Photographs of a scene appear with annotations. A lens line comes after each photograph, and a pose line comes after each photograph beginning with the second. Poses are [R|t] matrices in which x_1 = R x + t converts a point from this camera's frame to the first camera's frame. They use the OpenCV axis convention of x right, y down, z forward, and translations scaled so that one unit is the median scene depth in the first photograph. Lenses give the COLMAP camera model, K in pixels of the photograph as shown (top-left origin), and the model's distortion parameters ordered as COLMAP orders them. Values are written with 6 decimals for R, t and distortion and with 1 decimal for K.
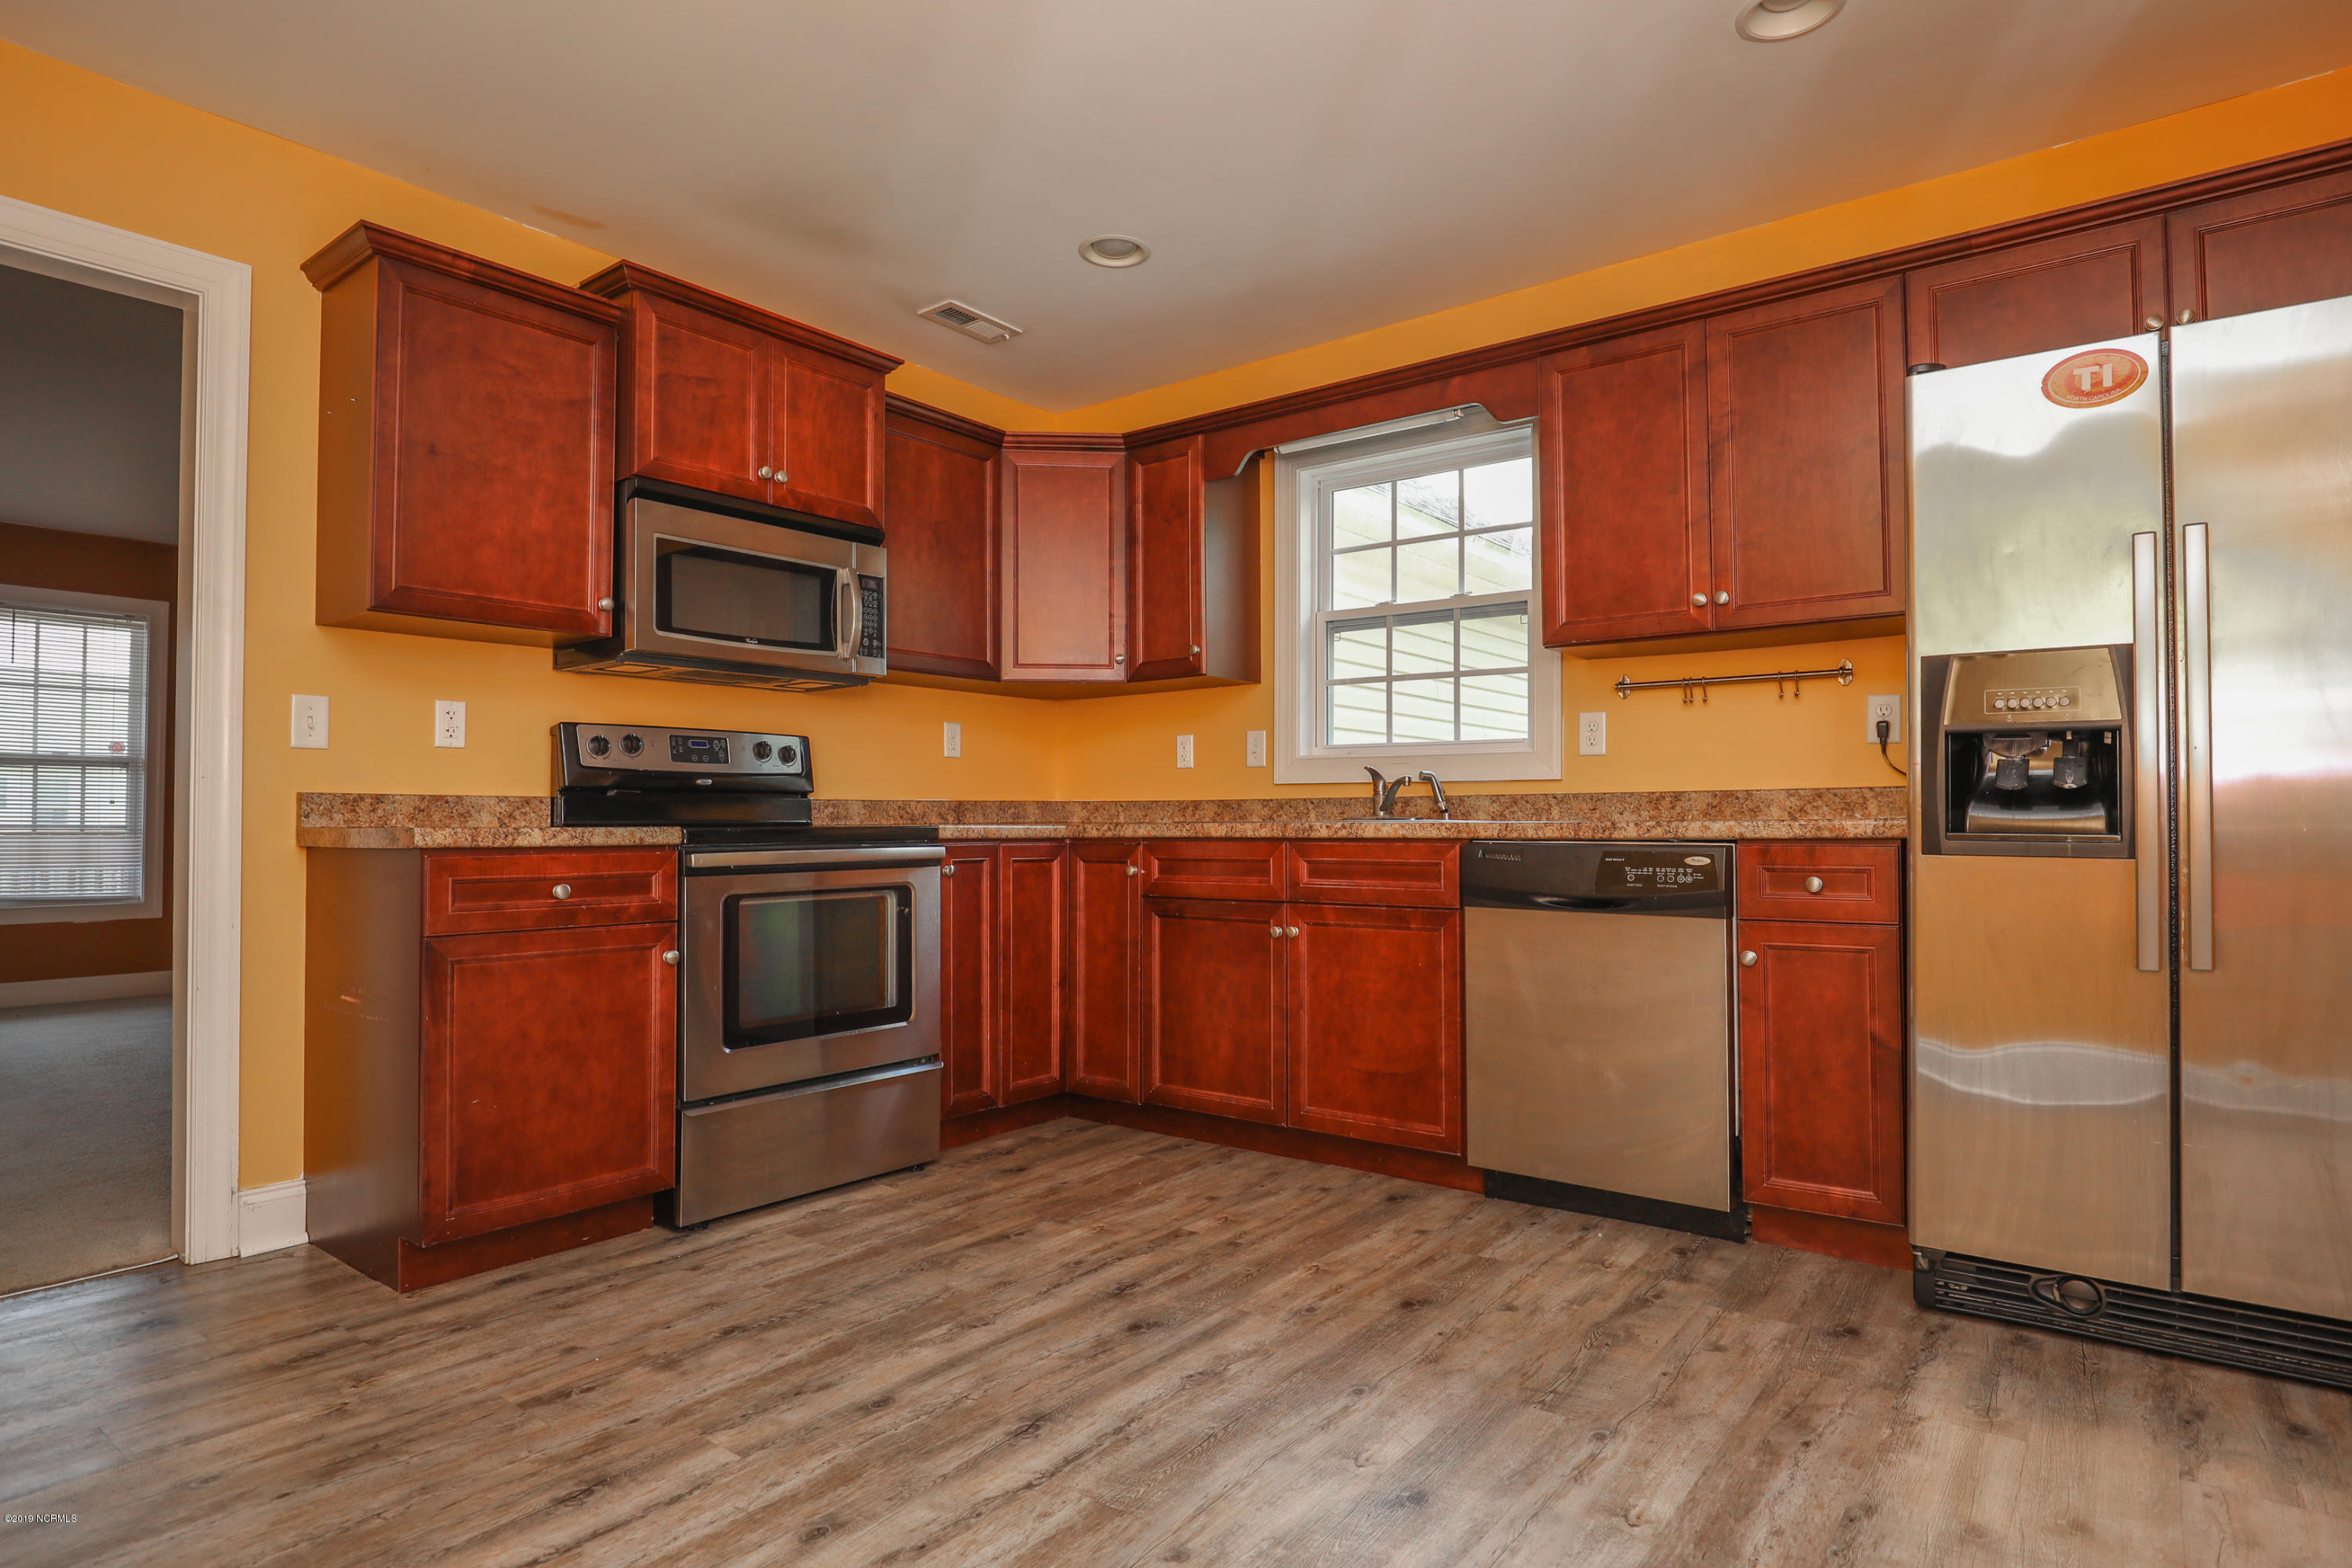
lens RADIAL K [[1276.6, 0, 1170.6], [0, 1276.6, 785.3], [0, 0, 1]] dist [-0.016437, -0.000026]
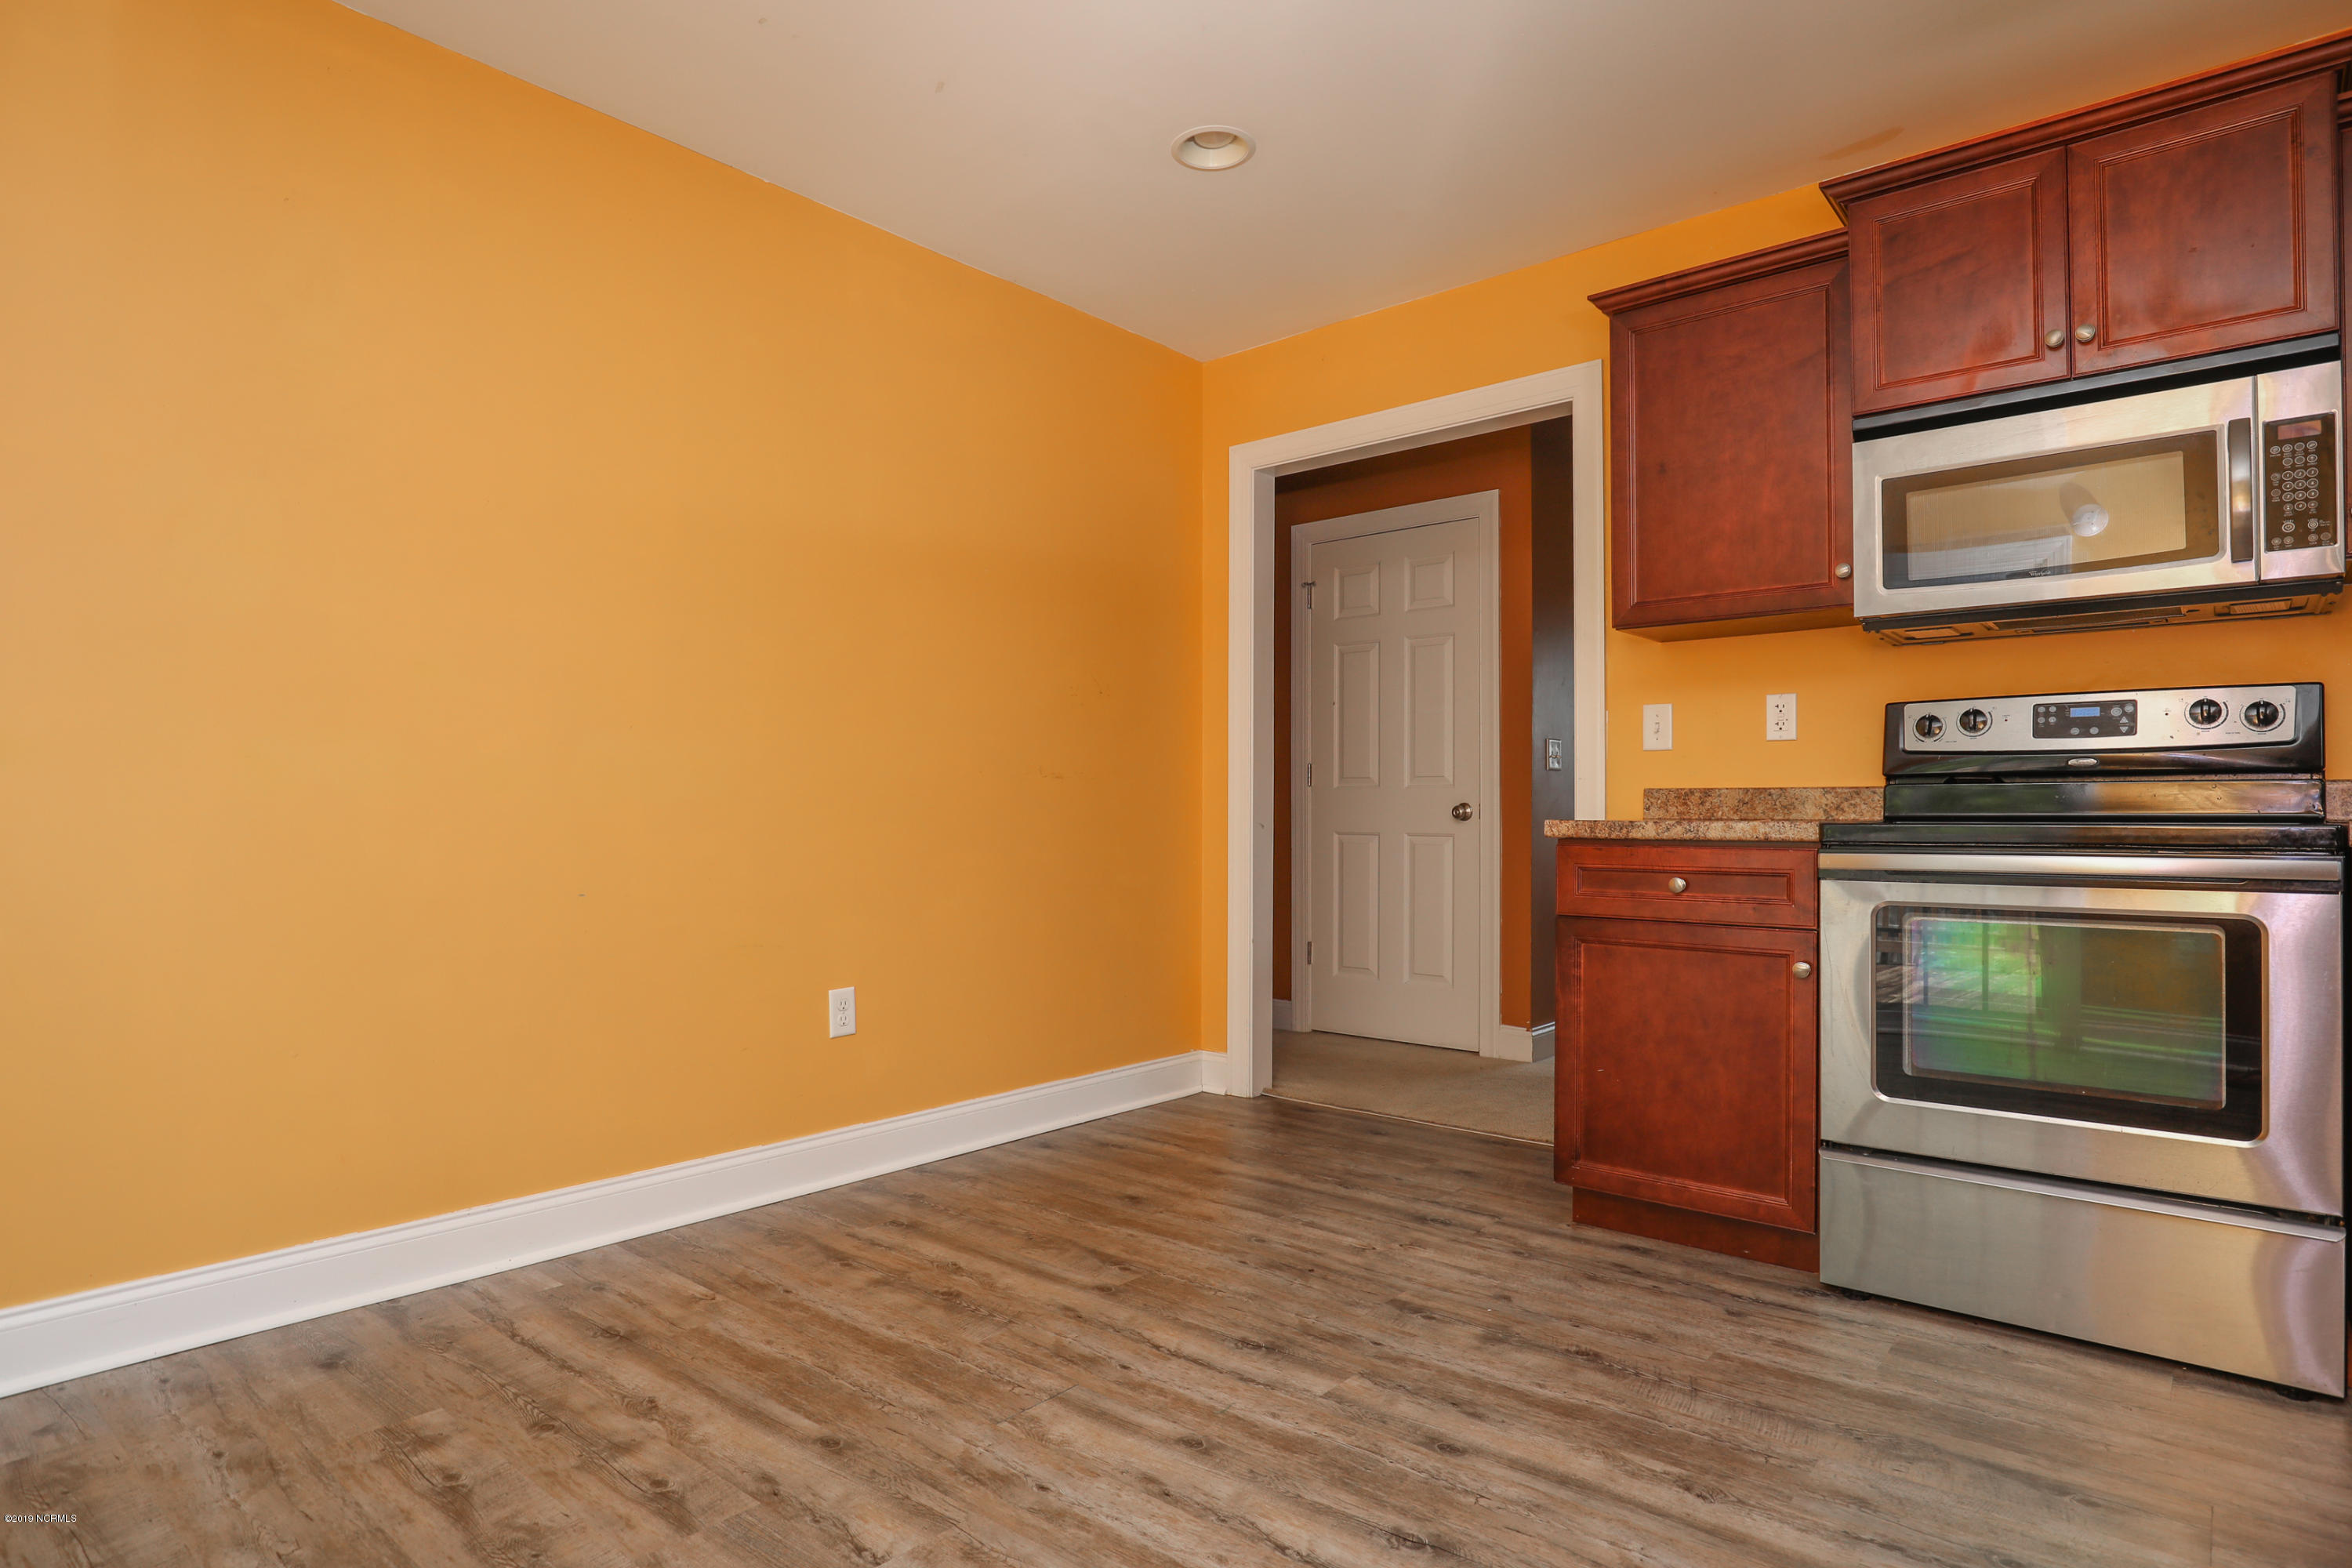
lens RADIAL K [[1276.6, 0, 1178.5], [0, 1276.6, 801.3], [0, 0, 1]] dist [-0.016437, -0.000026]
pose [[-0.044050, -0.005521, -0.999014, 0.541554], [0.029823, 0.999532, -0.006839, 0.013233], [0.998584, -0.030095, -0.043865, 0.660293]]
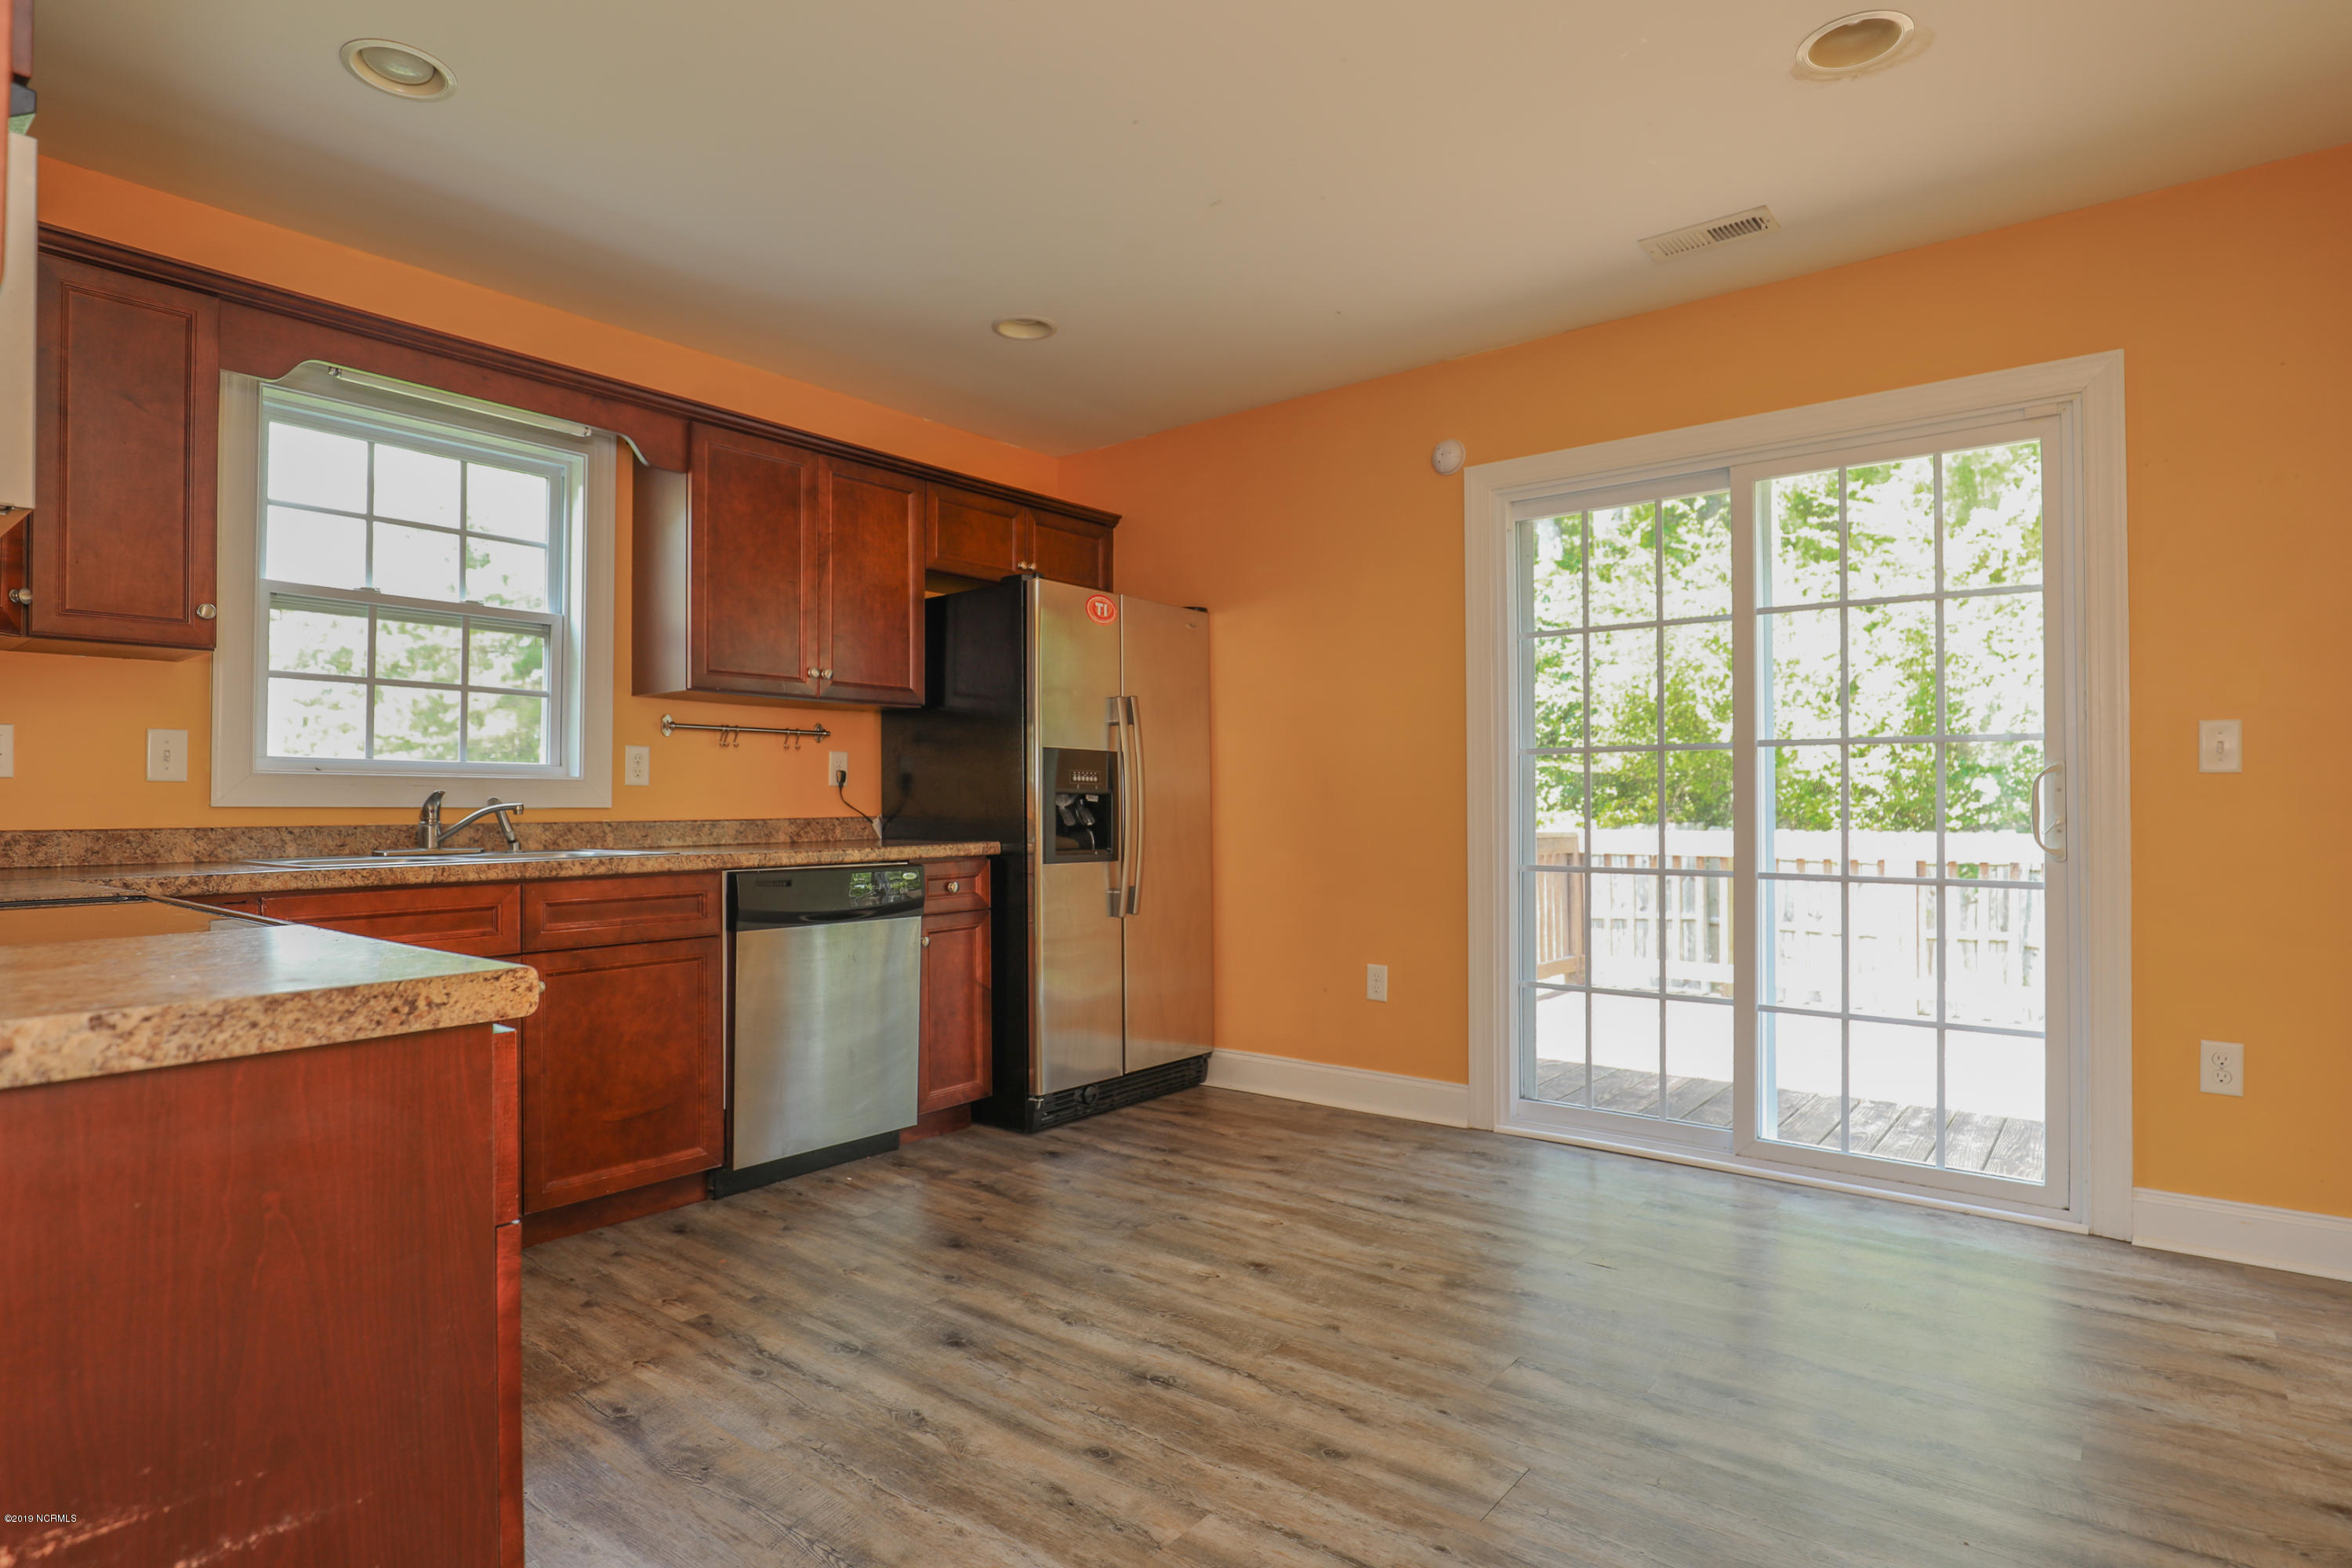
lens RADIAL K [[1203.7, 0, 1169.1], [0, 1203.7, 792.0], [0, 0, 1]] dist [-0.015355, 0.000363]
pose [[0.024874, 0.013959, 0.999593, -0.913548], [-0.025217, 0.999593, -0.013332, -0.021960], [-0.999373, -0.024875, 0.025215, 0.718022]]
